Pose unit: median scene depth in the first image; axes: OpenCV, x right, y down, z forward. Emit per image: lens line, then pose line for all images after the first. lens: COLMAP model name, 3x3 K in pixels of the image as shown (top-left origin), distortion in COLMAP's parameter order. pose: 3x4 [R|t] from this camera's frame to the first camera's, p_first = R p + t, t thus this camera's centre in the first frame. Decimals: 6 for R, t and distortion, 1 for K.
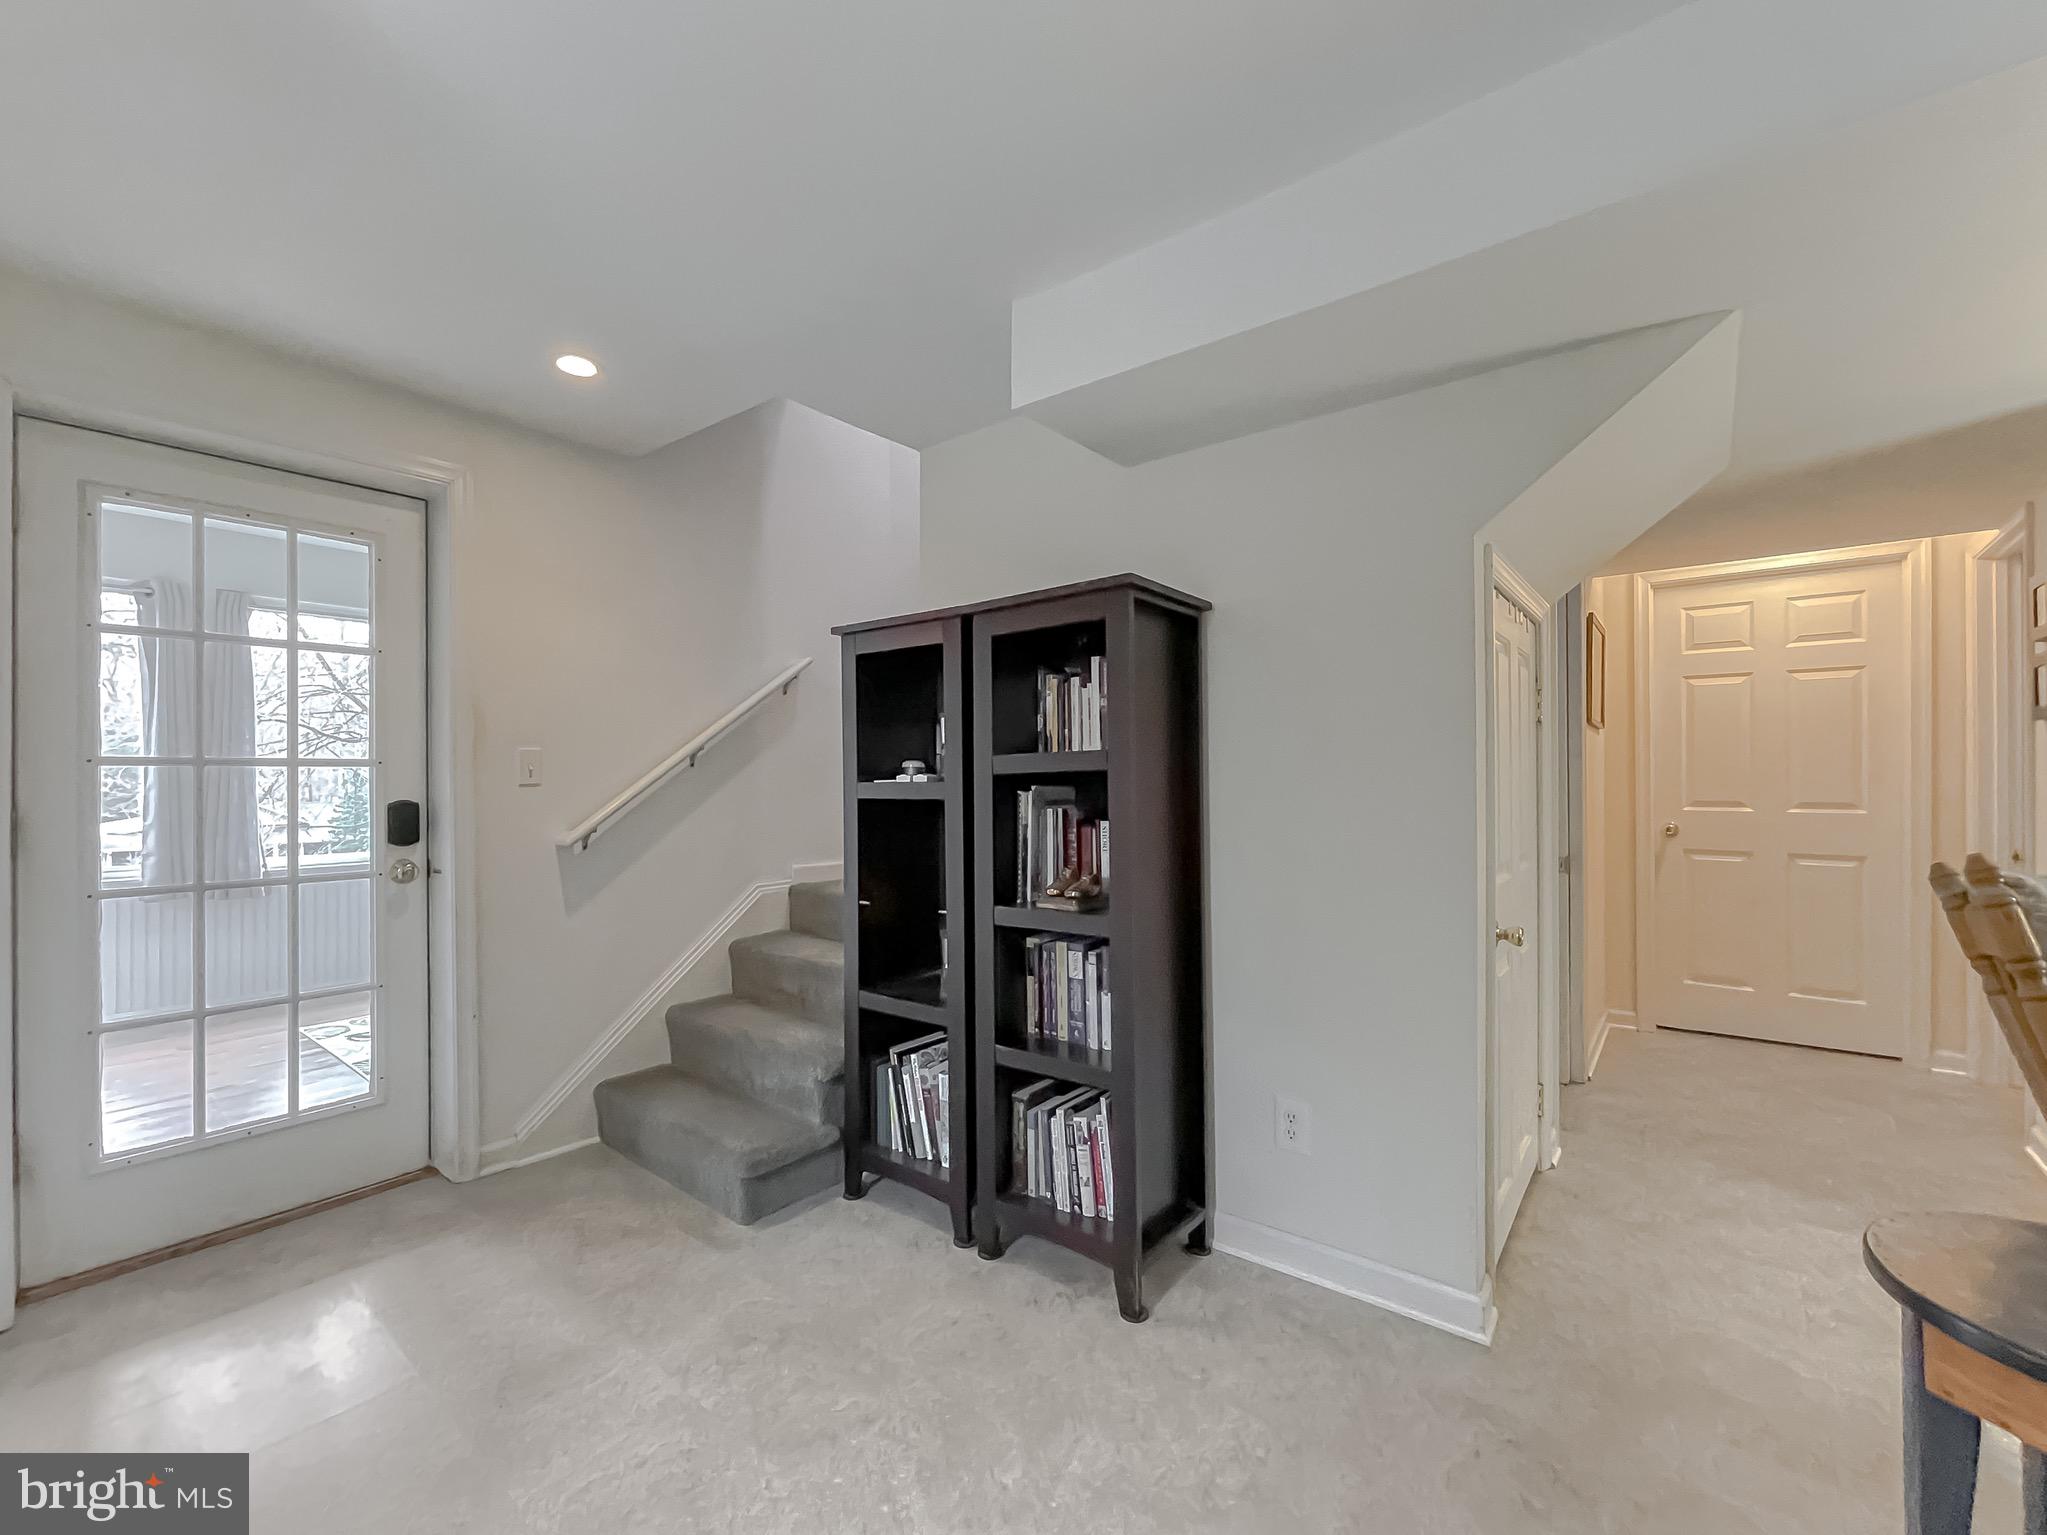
lens RADIAL K [[847.7, 0, 1029.1], [0, 847.7, 774.6], [0, 0, 1]] dist [-0.004774, -0.000591]
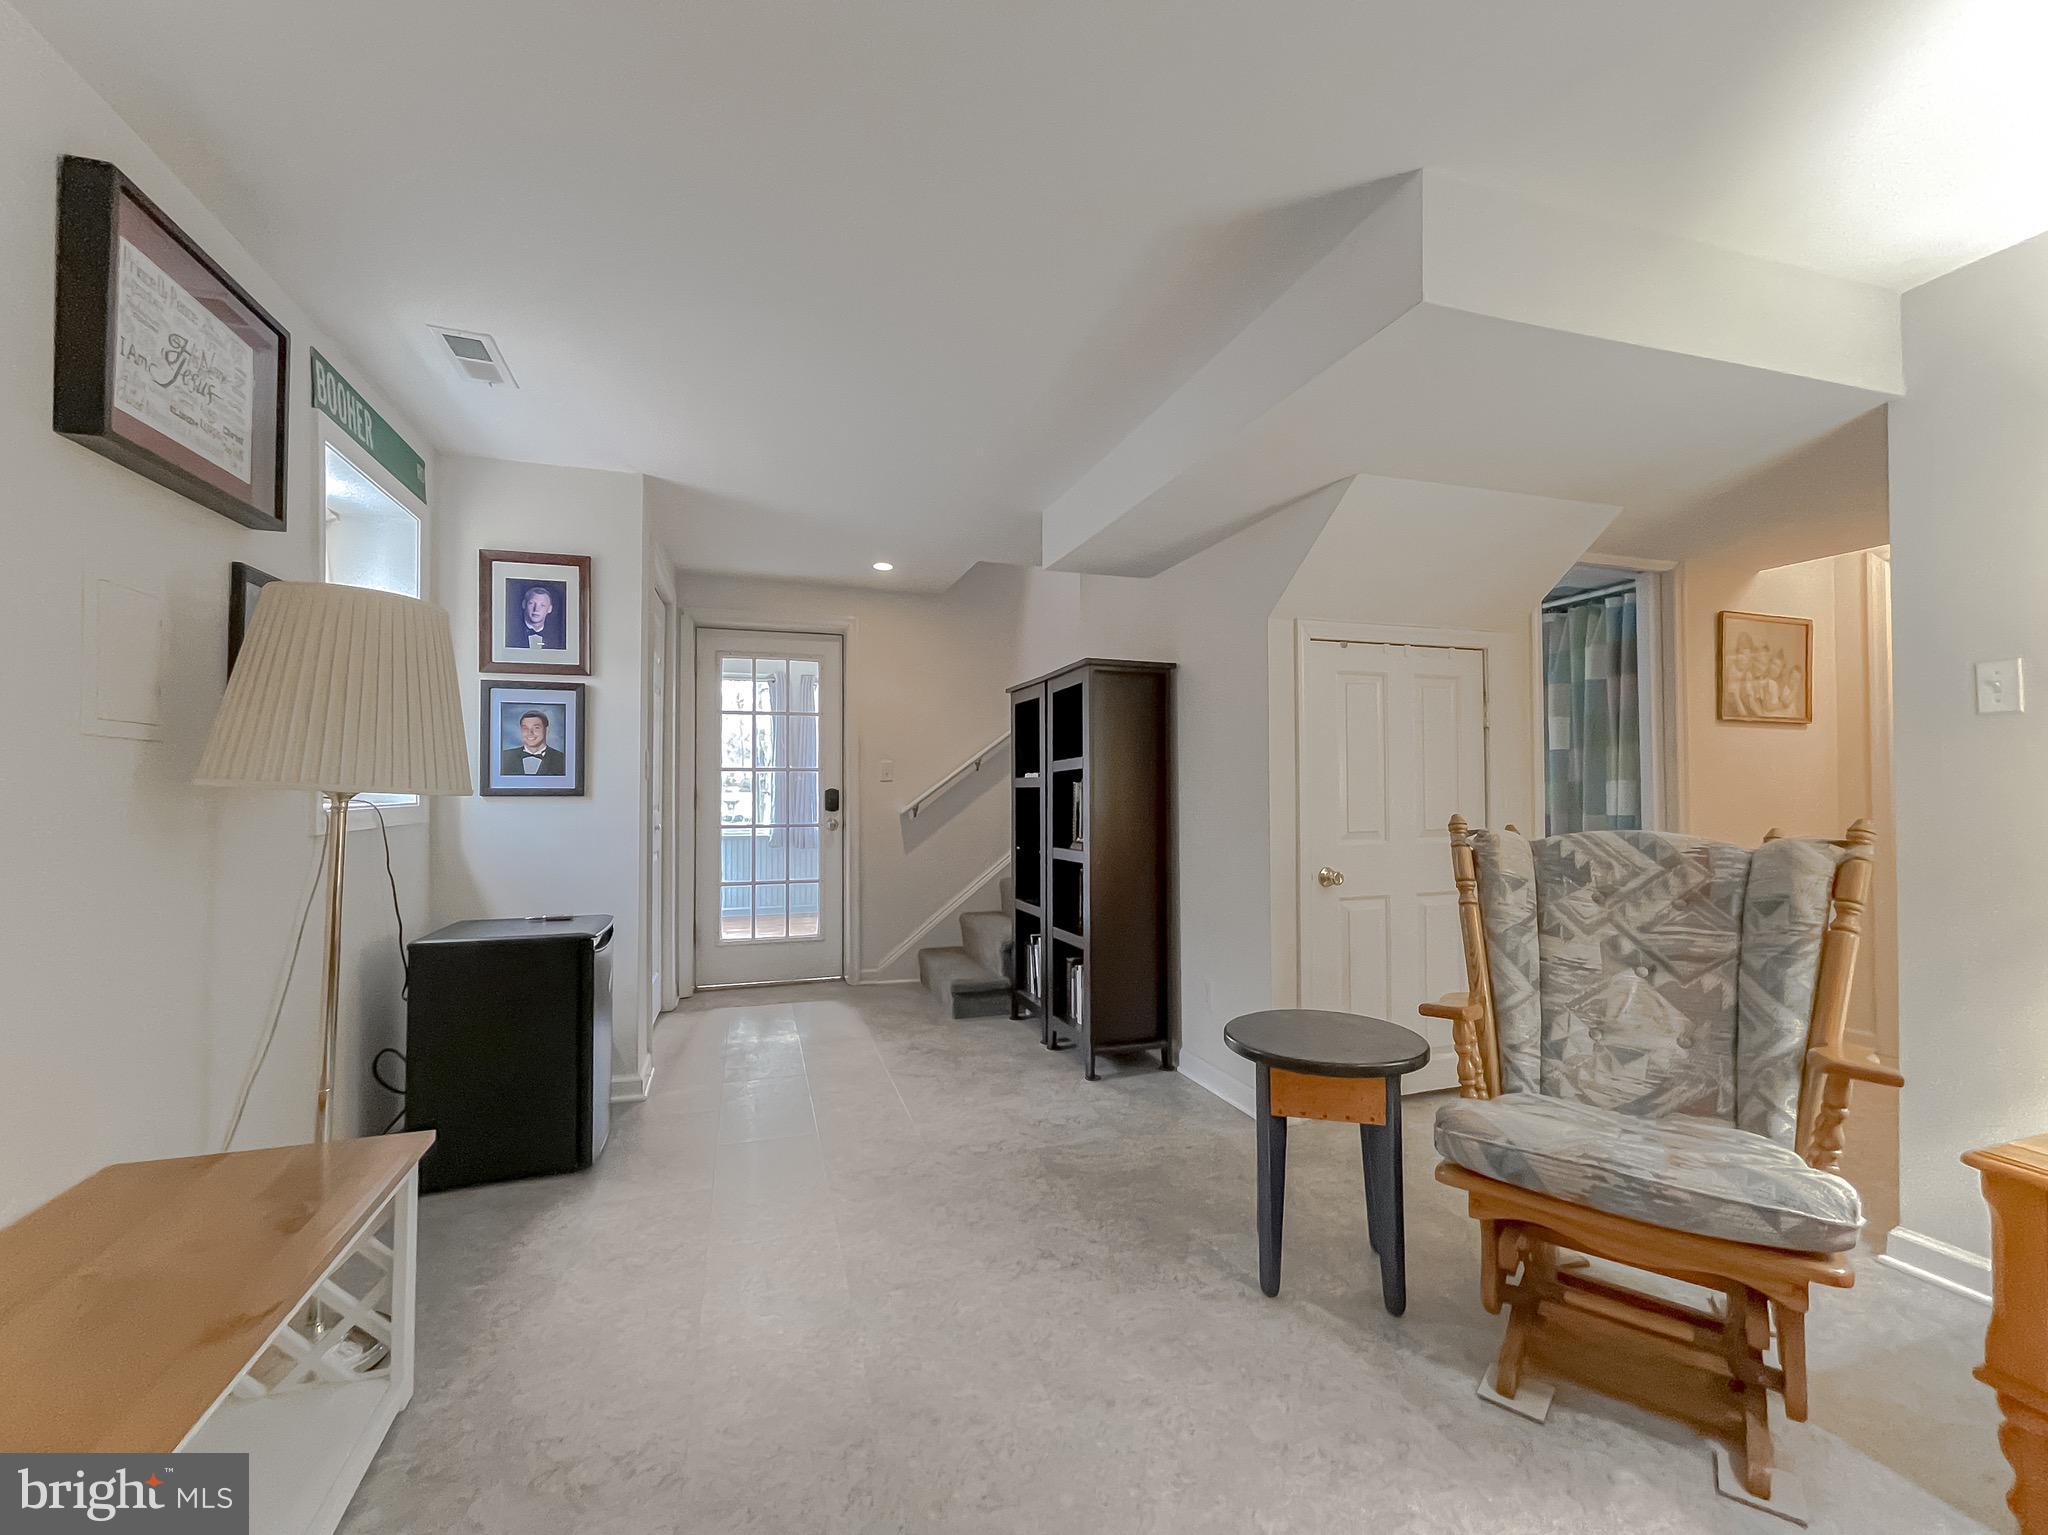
lens RADIAL K [[828.1, 0, 1024.0], [0, 828.1, 767.5], [0, 0, 1]] dist [0.000732, 0.000150]
pose [[0.841887, -0.011565, -0.539530, 0.719566], [0.001513, 0.999817, -0.019070, 0.019856], [0.539652, 0.015239, 0.841750, -0.409420]]
